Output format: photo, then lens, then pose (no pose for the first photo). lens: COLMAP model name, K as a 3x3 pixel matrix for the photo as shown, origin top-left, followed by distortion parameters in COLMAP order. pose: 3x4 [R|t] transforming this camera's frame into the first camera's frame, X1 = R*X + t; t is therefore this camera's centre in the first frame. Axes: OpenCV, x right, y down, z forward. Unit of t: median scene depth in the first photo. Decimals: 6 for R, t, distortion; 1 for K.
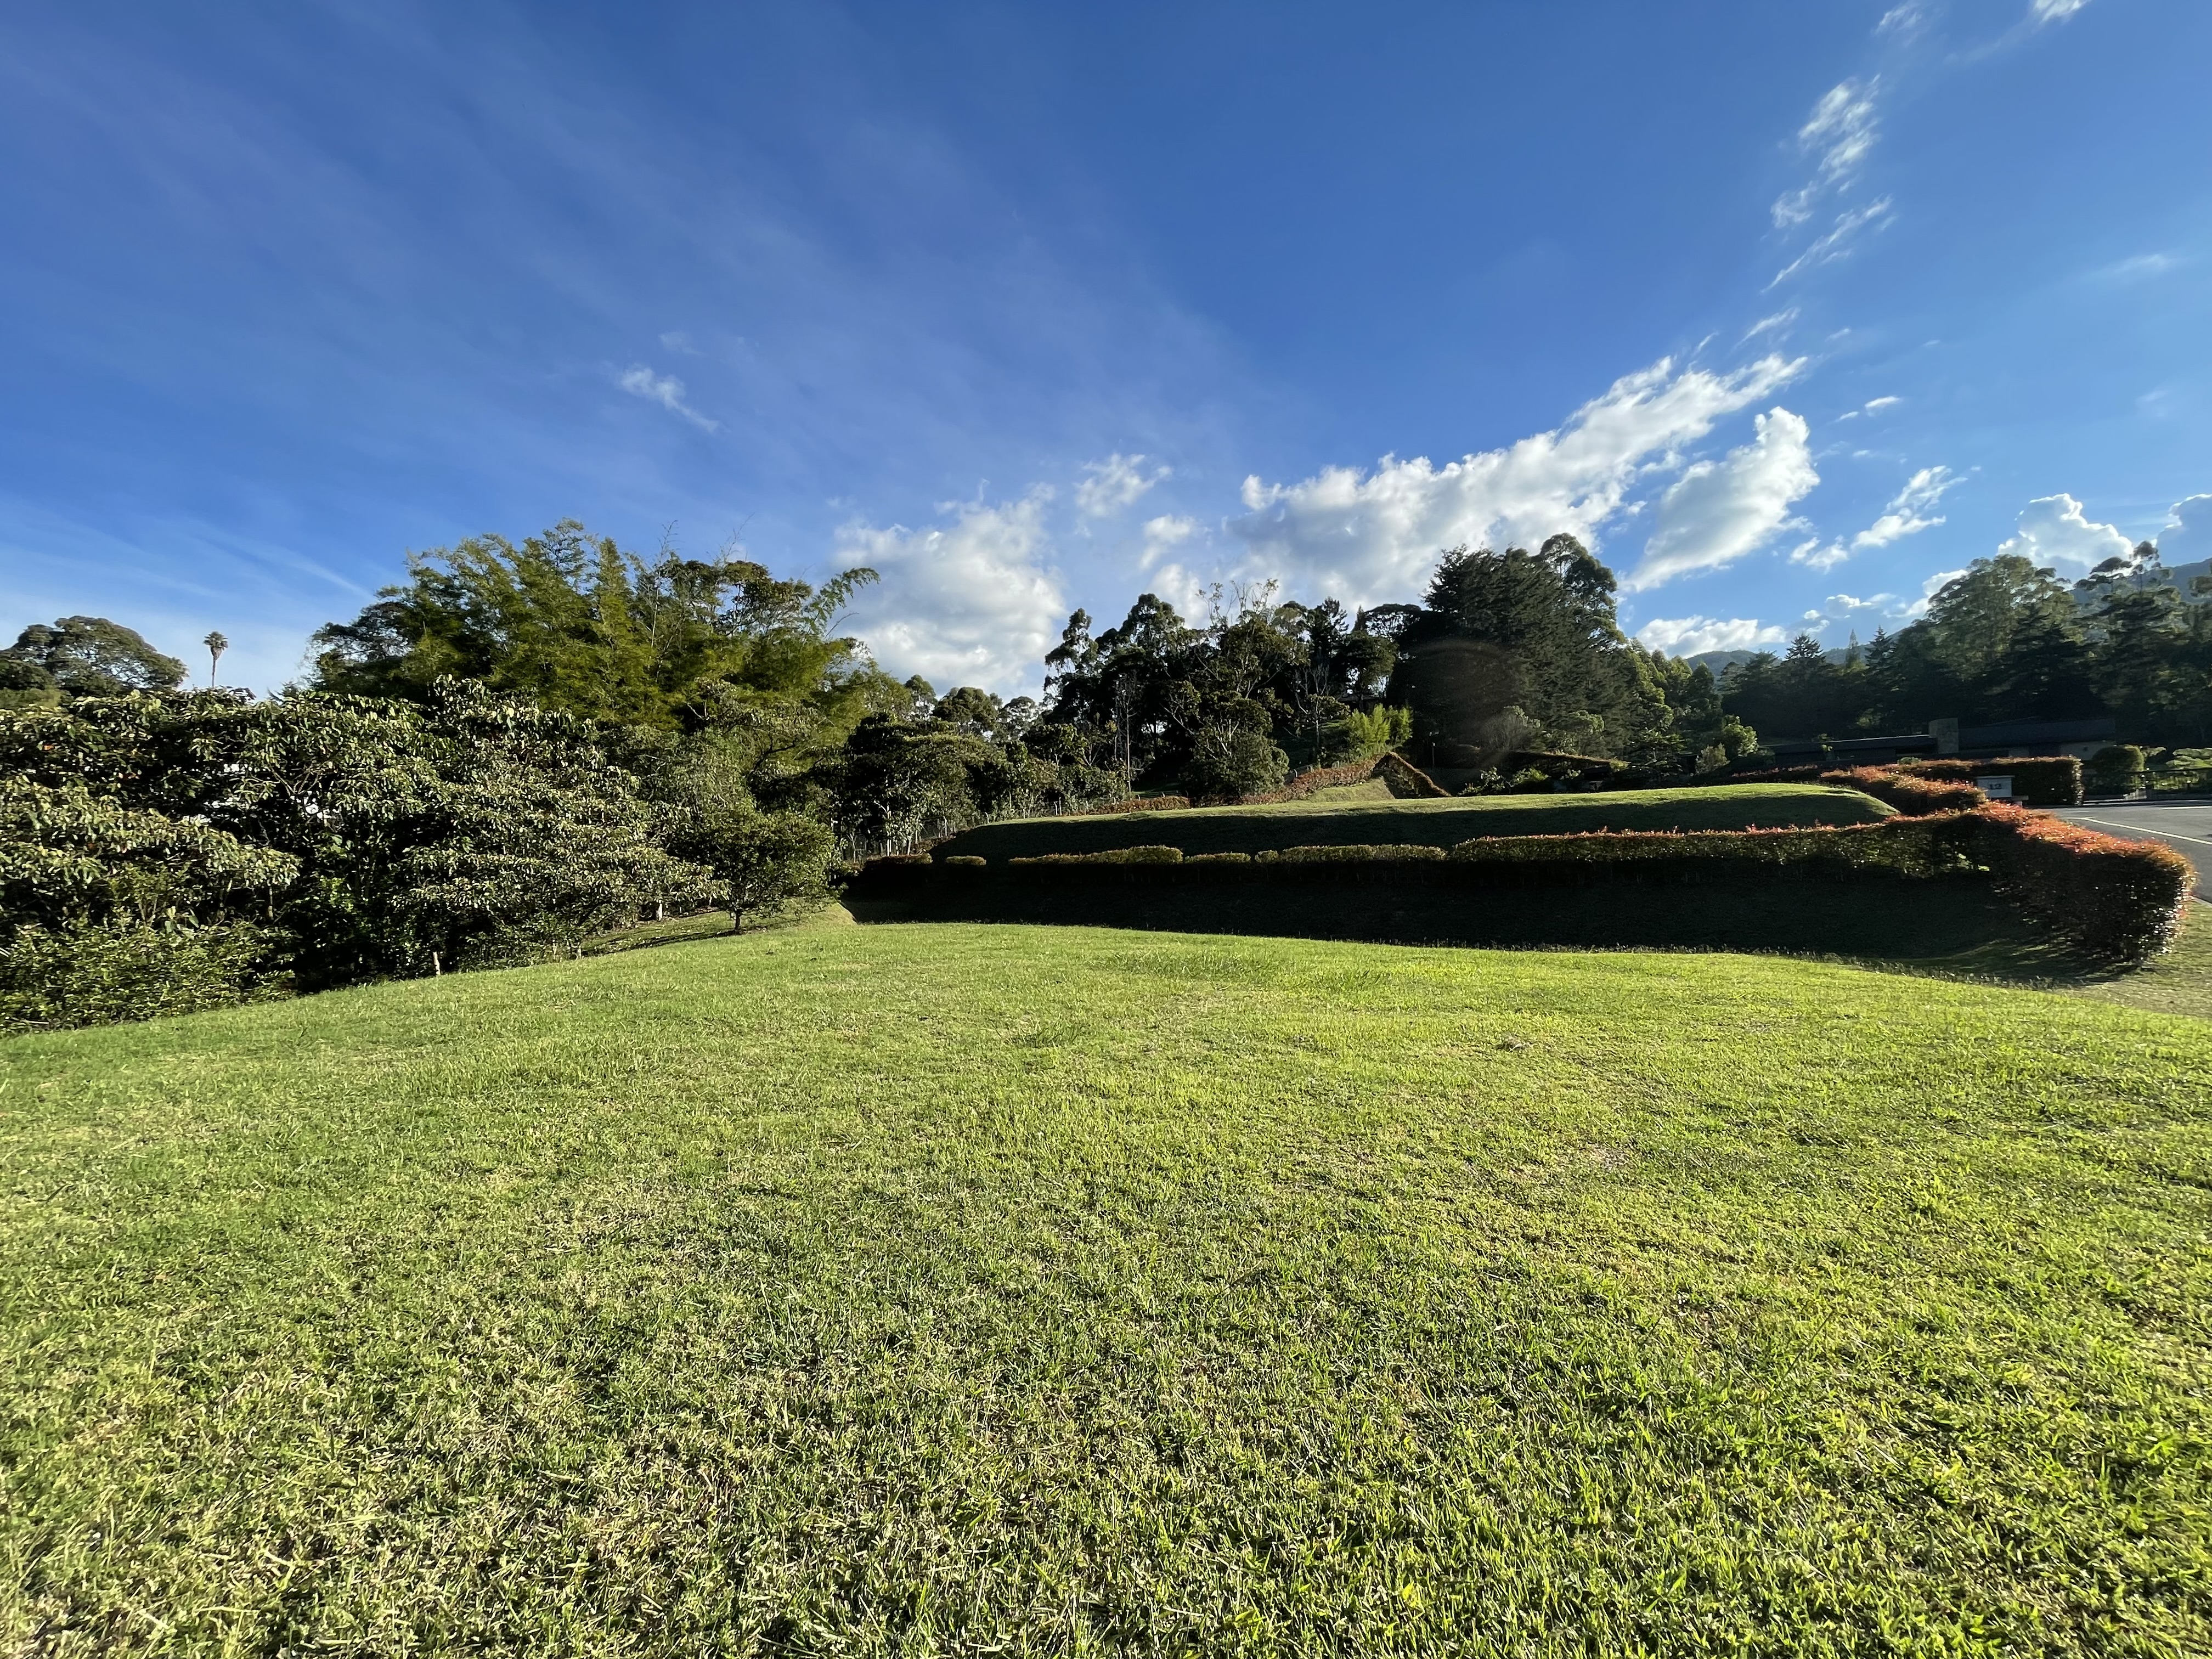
lens RADIAL K [[896.9, 0, 1107.0], [0, 896.9, 817.6], [0, 0, 1]] dist [-0.004124, 0.000786]
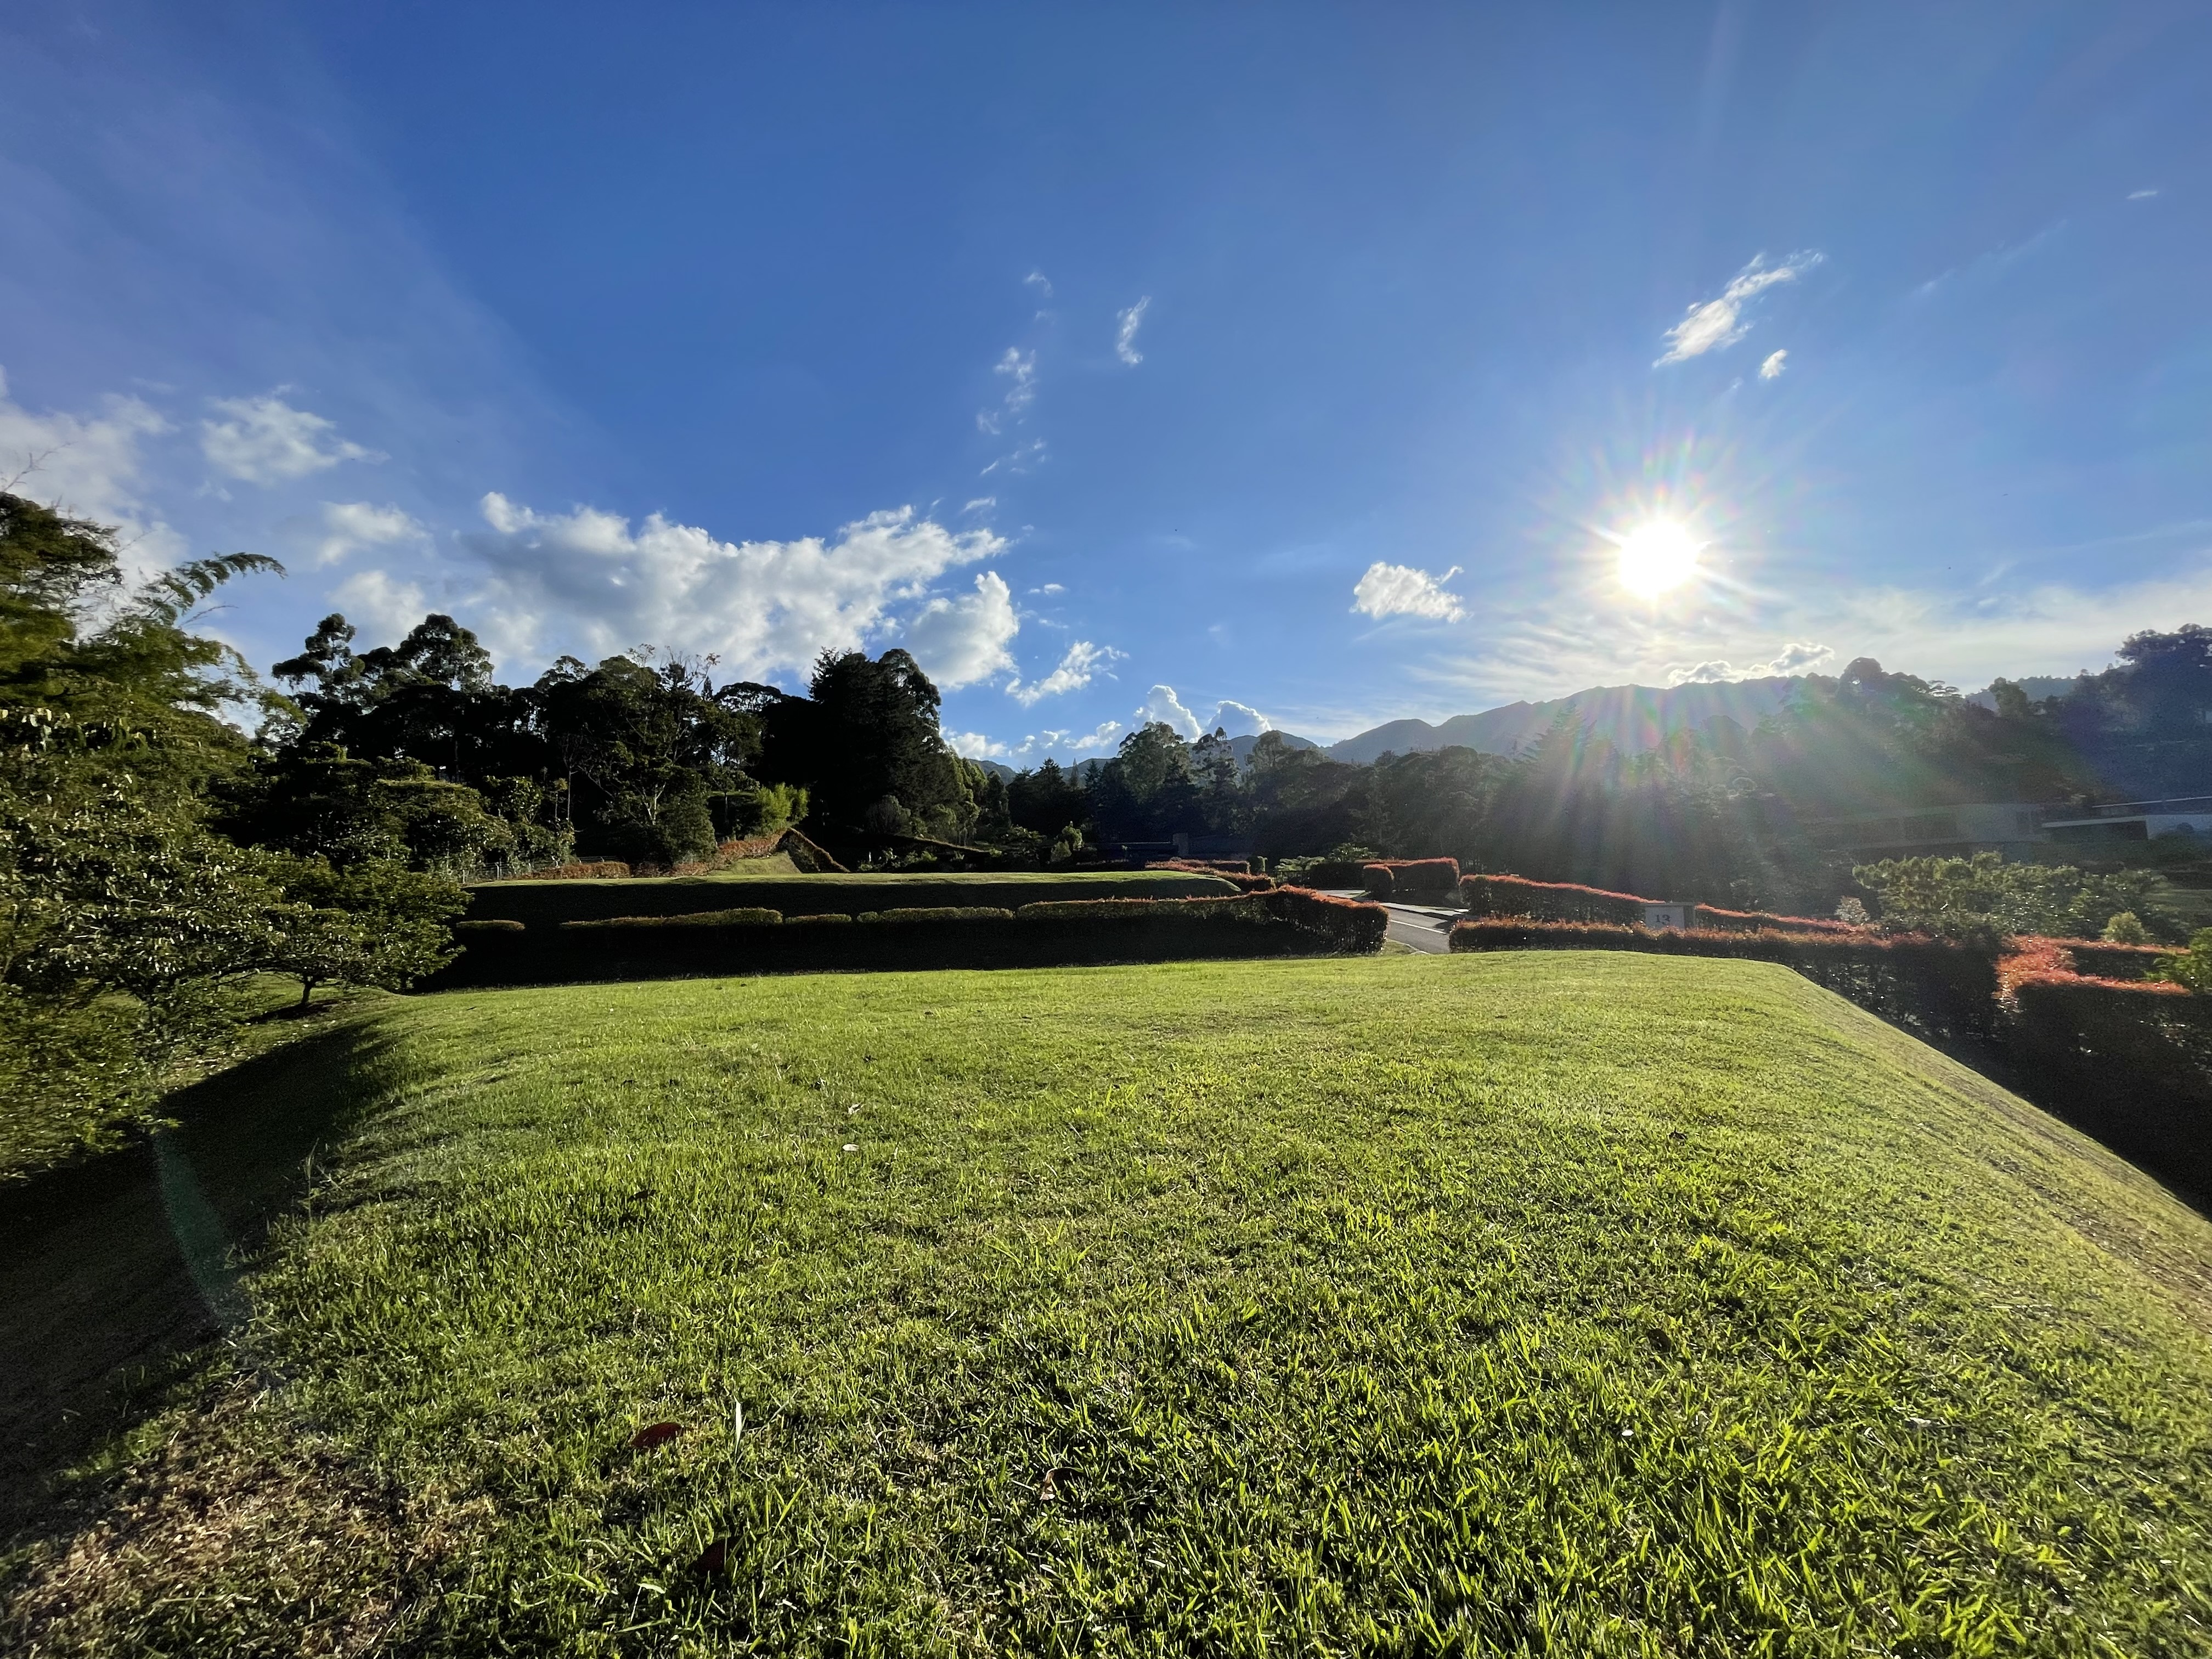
lens RADIAL K [[896.9, 0, 1110.6], [0, 896.9, 818.7], [0, 0, 1]] dist [-0.004124, 0.000786]
pose [[0.726332, 0.074600, 0.683284, -0.230854], [-0.017395, 0.995769, -0.090225, 0.008142], [-0.687124, 0.053648, 0.724556, -0.056527]]
